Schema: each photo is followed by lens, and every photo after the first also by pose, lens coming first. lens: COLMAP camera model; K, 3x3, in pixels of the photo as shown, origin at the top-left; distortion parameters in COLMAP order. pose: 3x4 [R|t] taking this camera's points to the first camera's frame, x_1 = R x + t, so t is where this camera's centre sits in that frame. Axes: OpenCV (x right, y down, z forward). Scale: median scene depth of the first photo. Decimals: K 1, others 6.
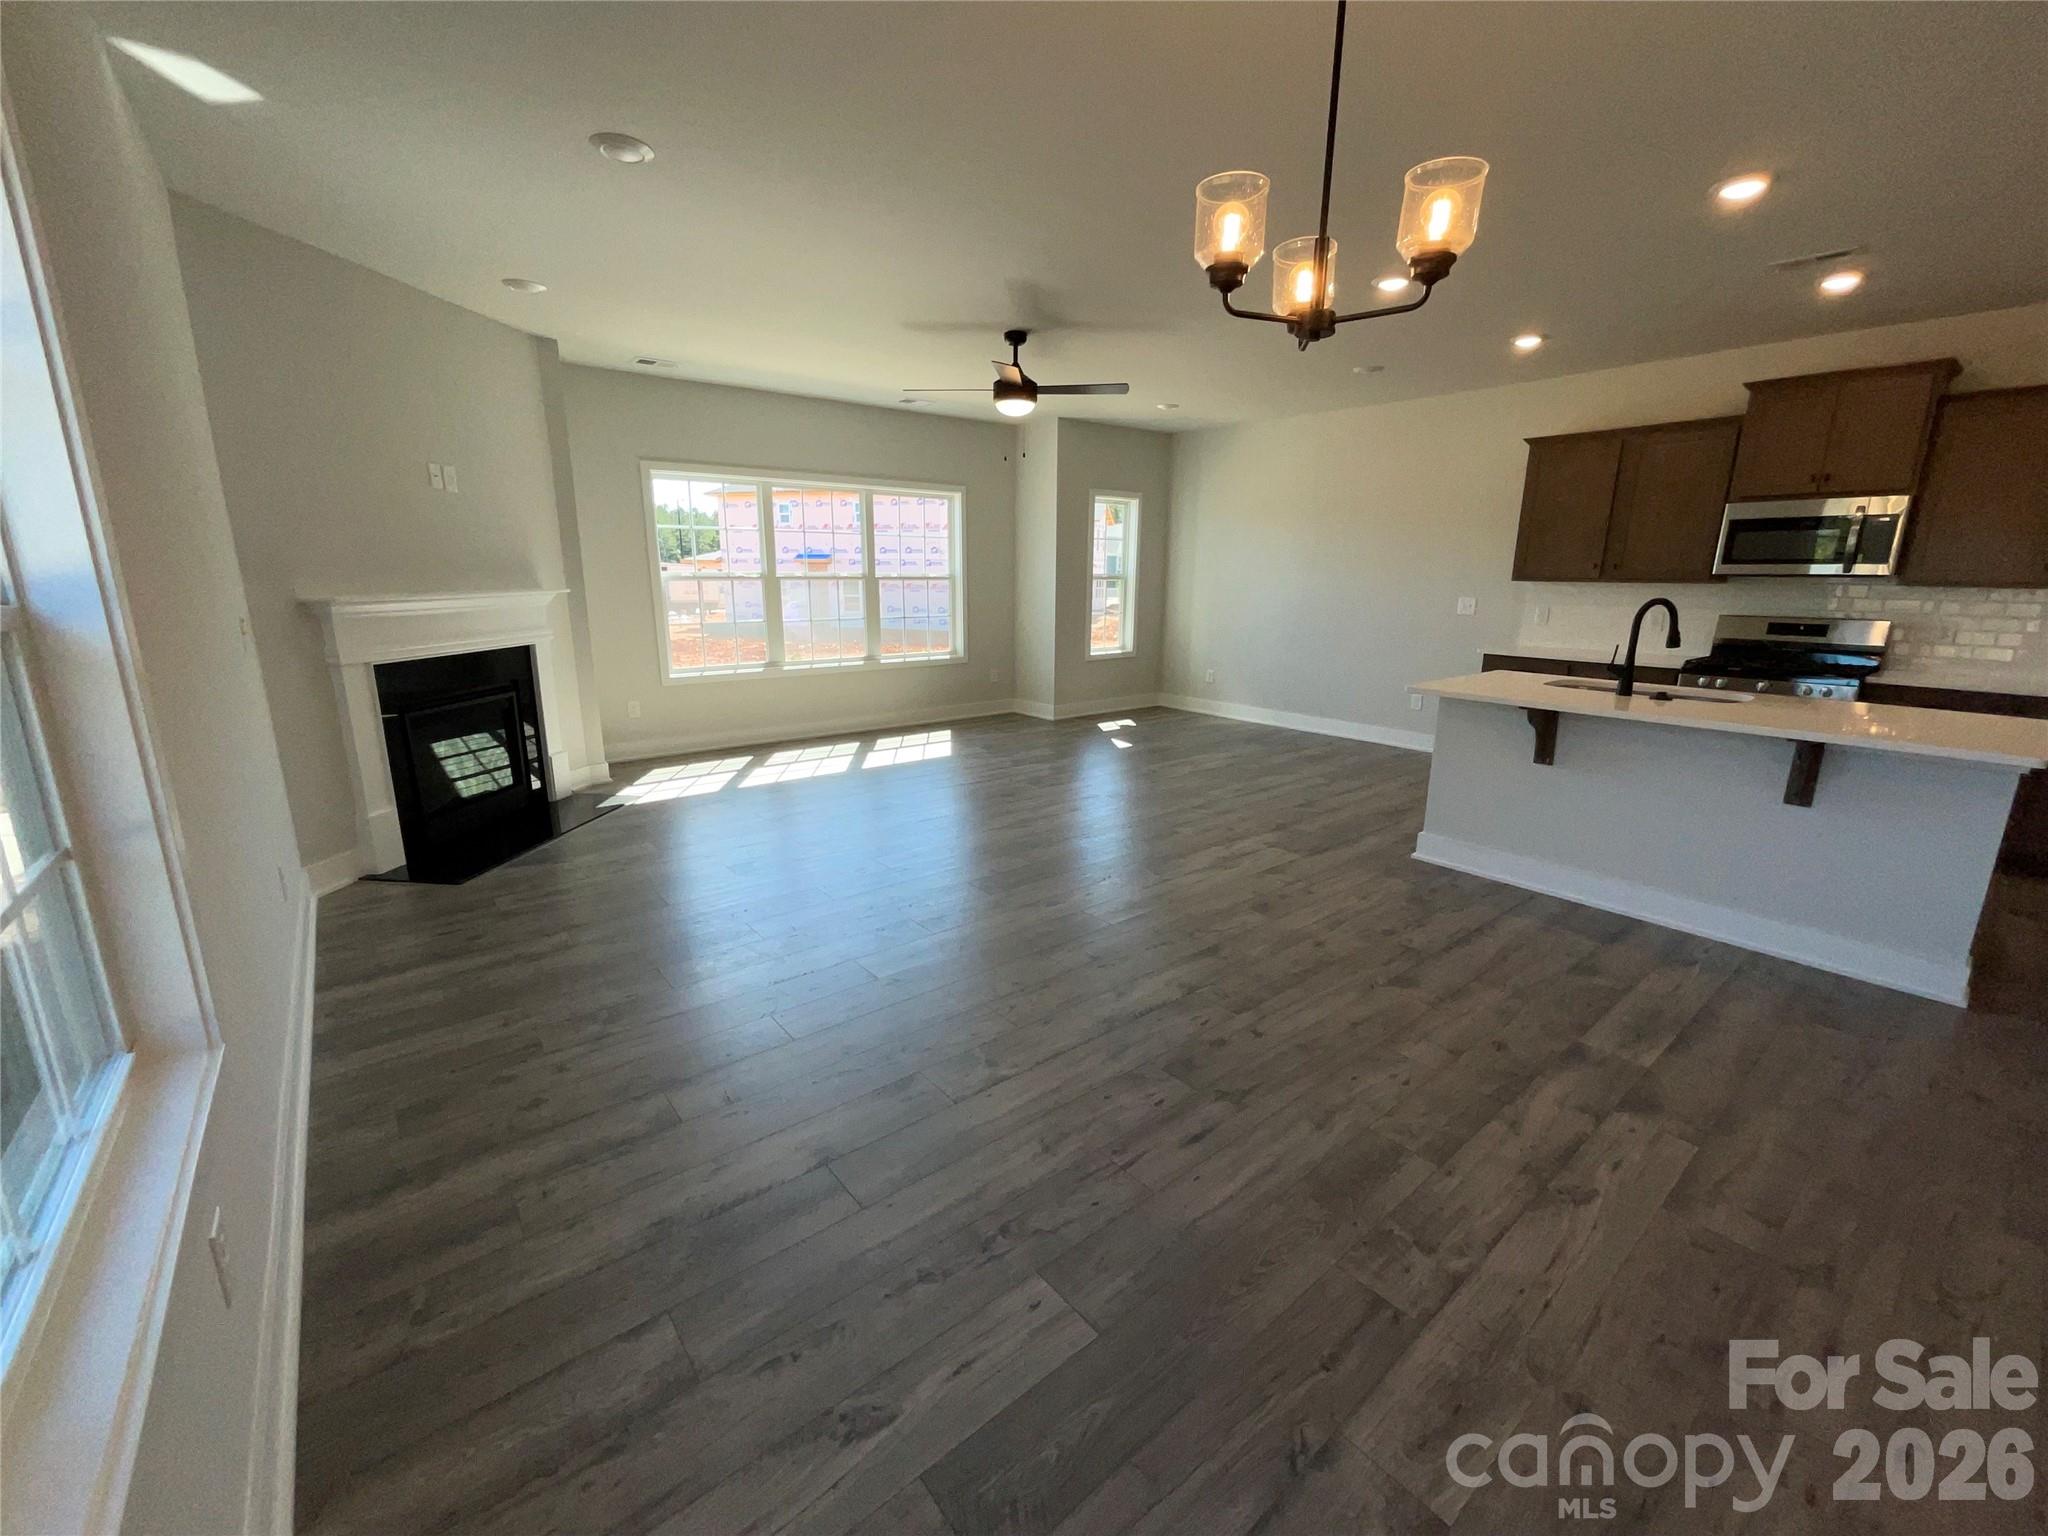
lens RADIAL K [[834.5, 0, 1025.1], [0, 834.5, 763.9], [0, 0, 1]] dist [0.000863, 0.000678]
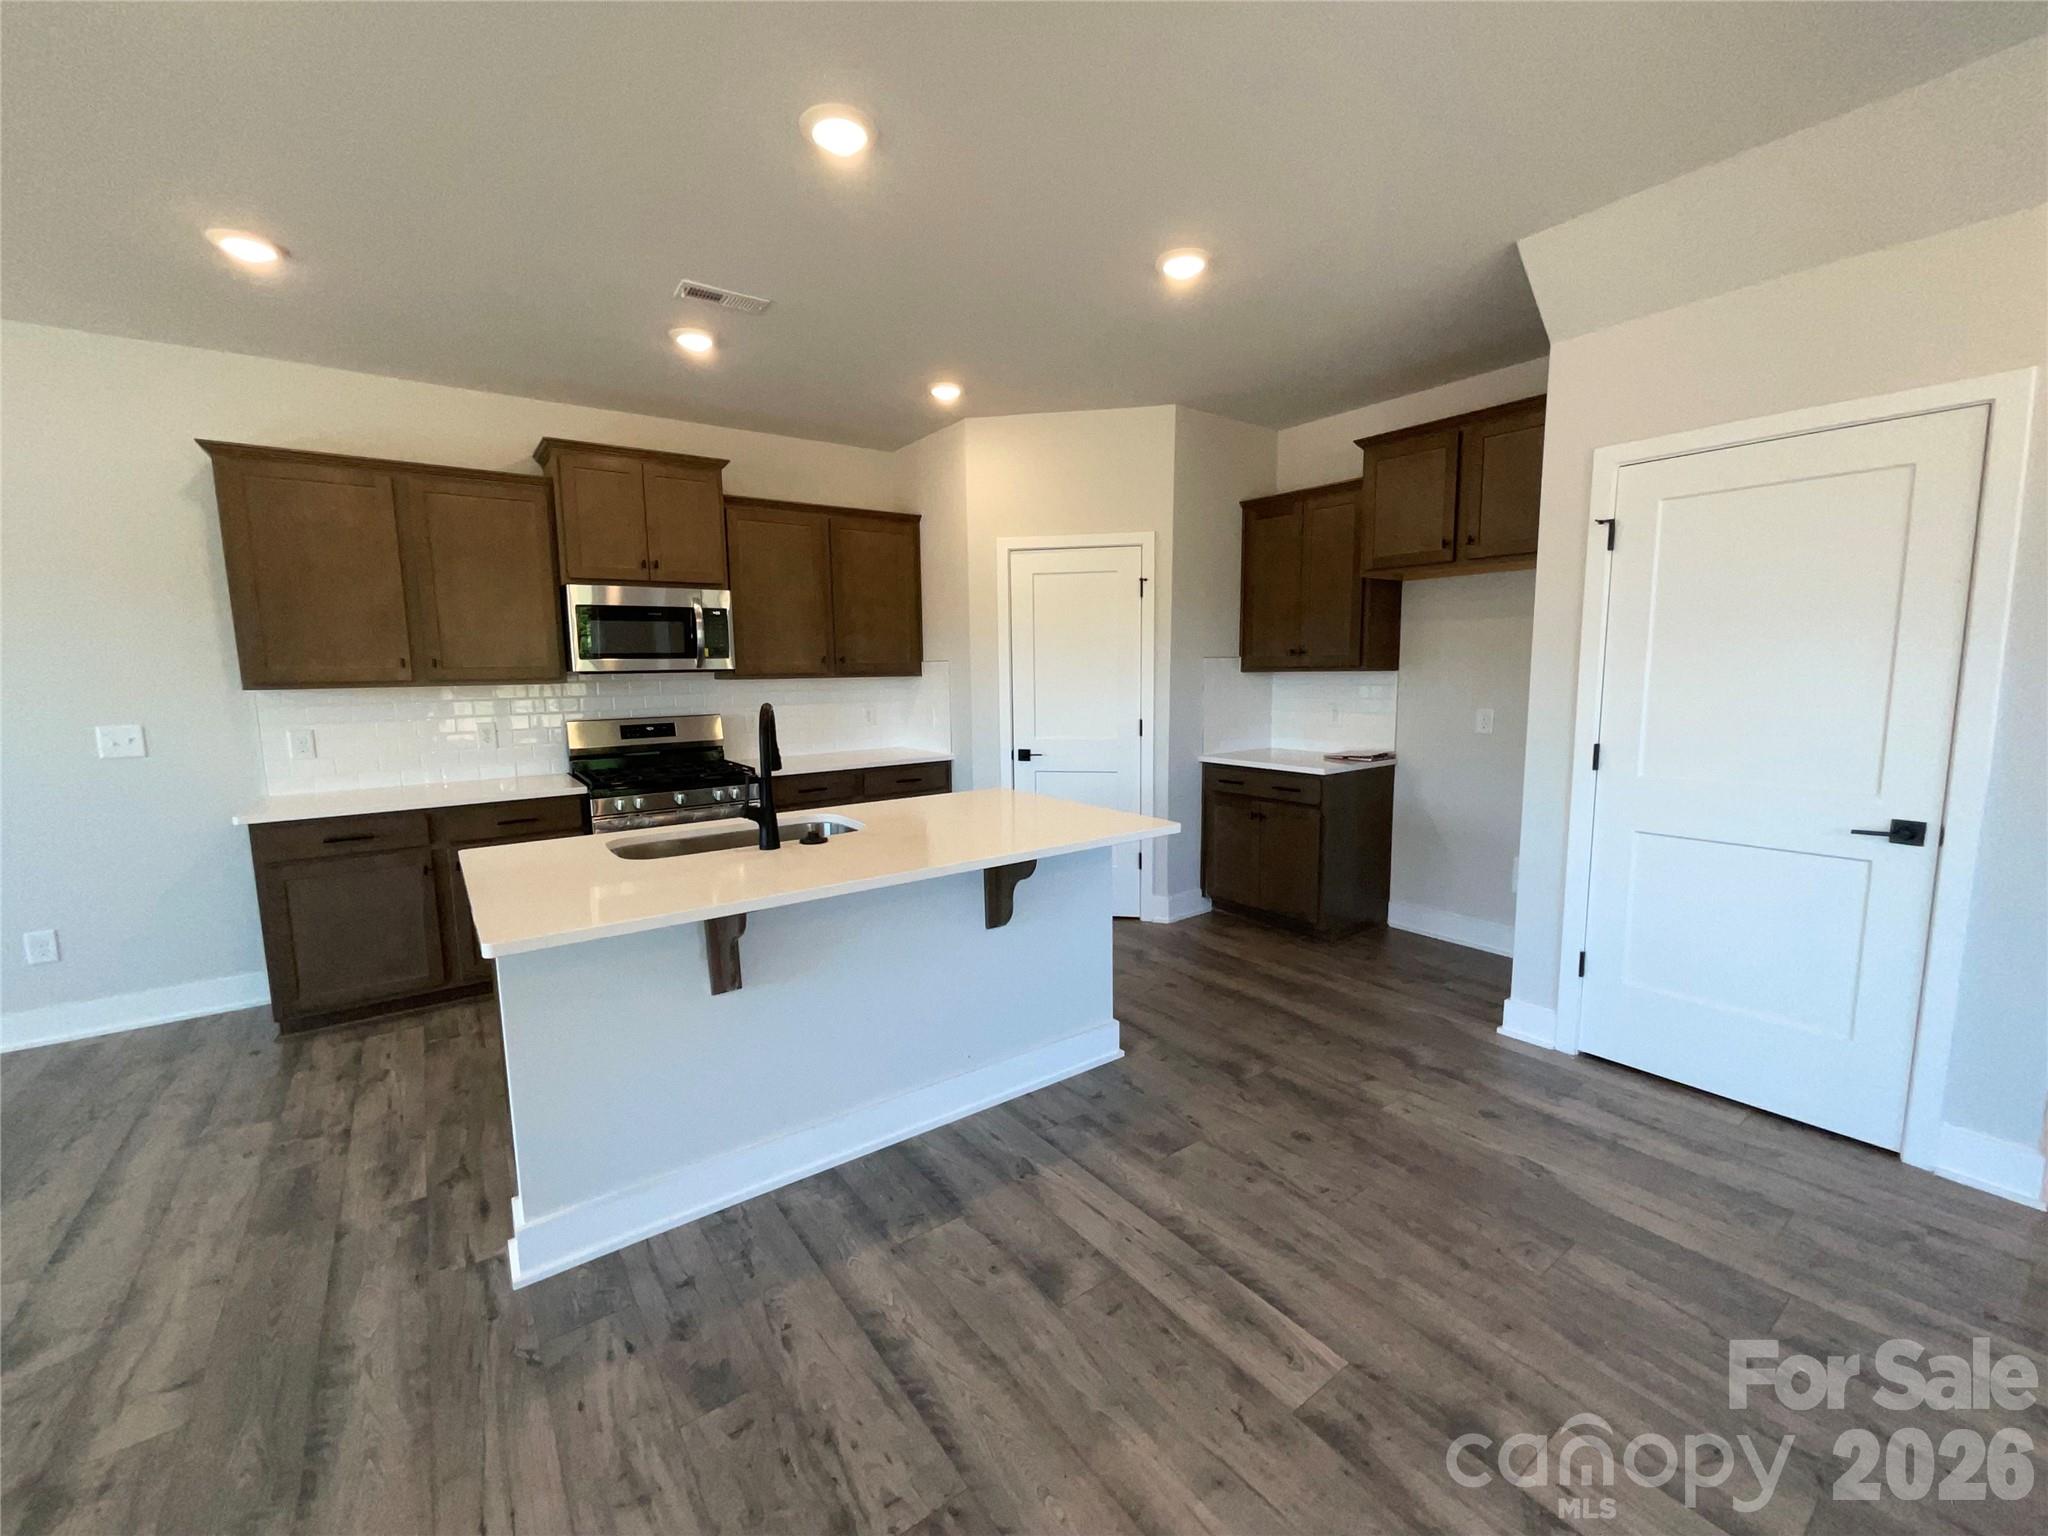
lens RADIAL K [[834.5, 0, 1028.6], [0, 834.5, 768.0], [0, 0, 1]] dist [0.000863, 0.000678]
pose [[0.053979, -0.131419, 0.989856, 0.061707], [0.241515, 0.963587, 0.114761, -0.140548], [-0.968895, 0.232871, 0.083753, 0.599195]]
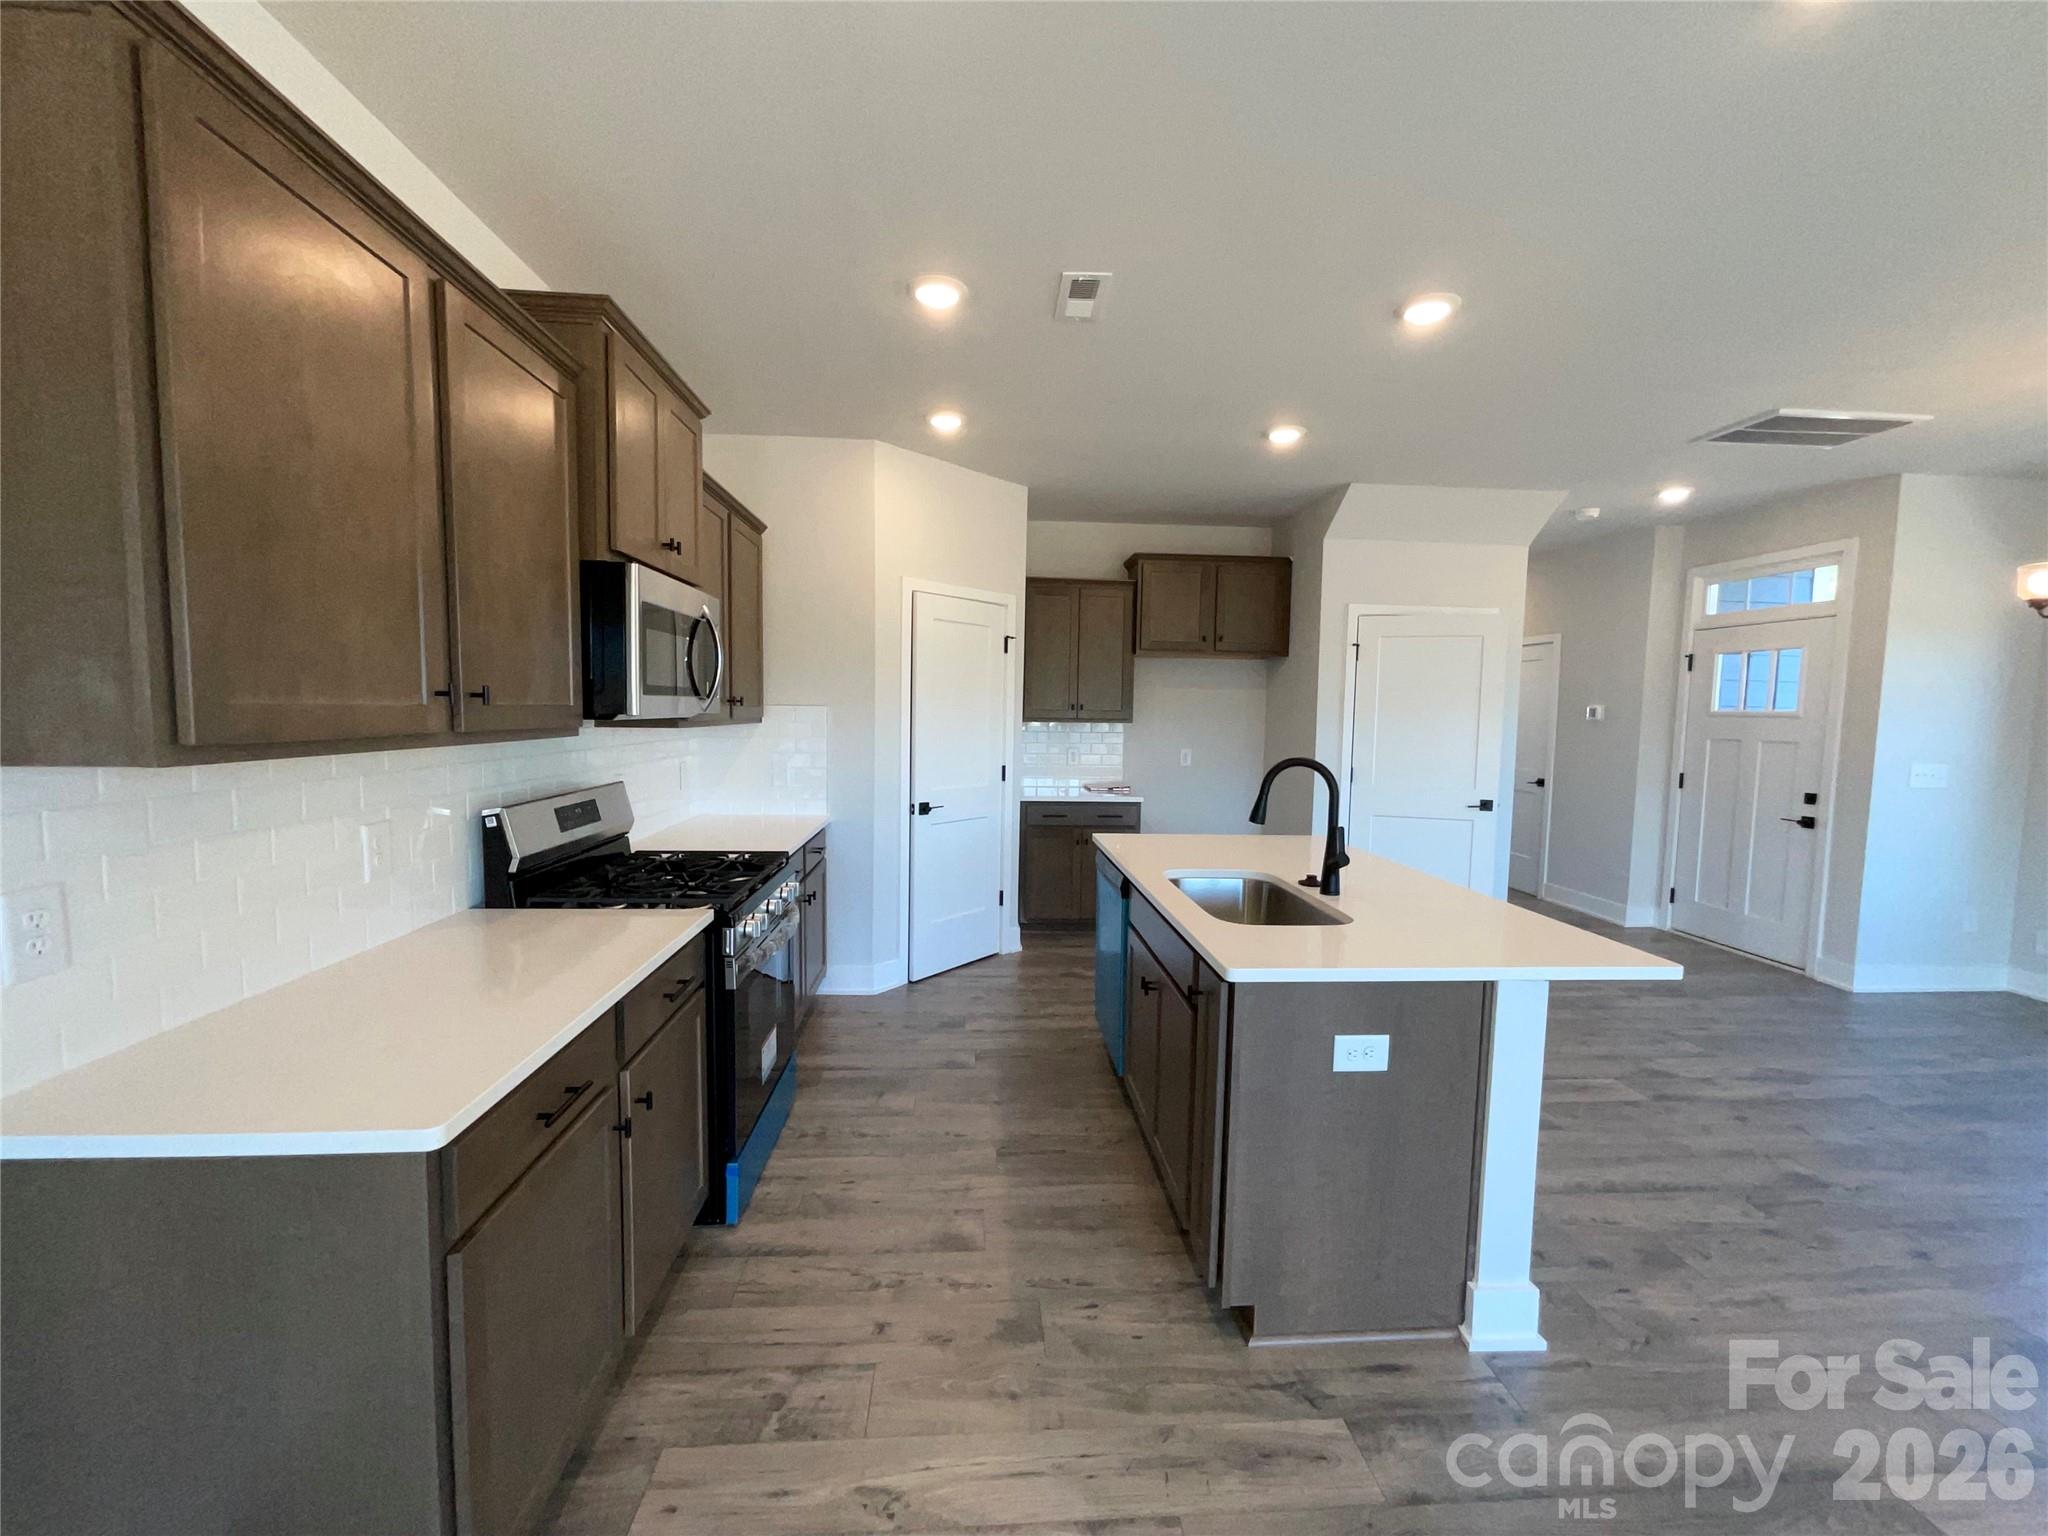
lens RADIAL K [[834.5, 0, 1016.0], [0, 834.5, 770.3], [0, 0, 1]] dist [0.000863, 0.000678]
pose [[-0.815731, -0.063735, 0.574909, 0.437194], [0.110065, 0.958648, 0.262448, -0.325217], [-0.567863, 0.277365, -0.774984, 1.368831]]
